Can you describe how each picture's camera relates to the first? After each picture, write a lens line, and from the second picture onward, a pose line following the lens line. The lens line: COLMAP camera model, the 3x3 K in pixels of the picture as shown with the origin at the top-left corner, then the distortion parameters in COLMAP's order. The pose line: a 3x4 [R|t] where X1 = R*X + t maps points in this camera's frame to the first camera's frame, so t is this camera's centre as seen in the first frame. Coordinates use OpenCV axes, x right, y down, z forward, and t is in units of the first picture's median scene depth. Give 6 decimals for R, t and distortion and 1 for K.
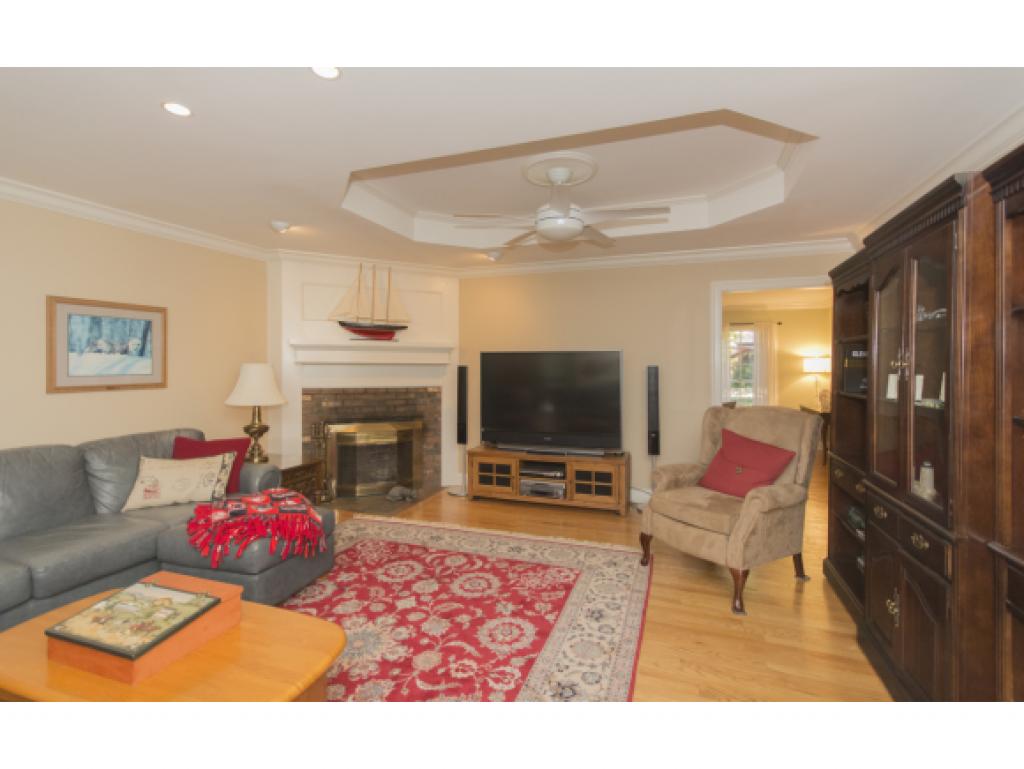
lens RADIAL K [[452.4, 0, 523.2], [0, 452.4, 372.8], [0, 0, 1]] dist [0.000630, -0.000070]
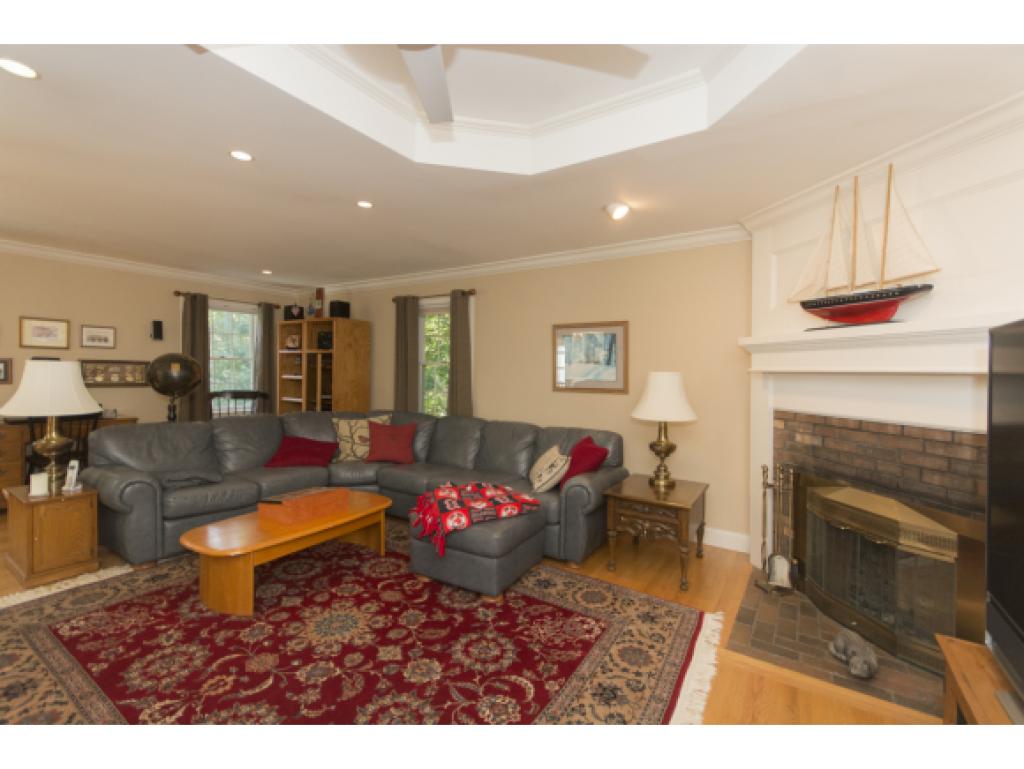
lens RADIAL K [[450.8, 0, 512.1], [0, 450.8, 394.5], [0, 0, 1]] dist [-0.000248, -0.000136]
pose [[-0.240425, 0.039695, -0.969856, 0.348599], [-0.035219, 0.998149, 0.049583, -0.010101], [0.970029, 0.046079, -0.238582, 1.030790]]
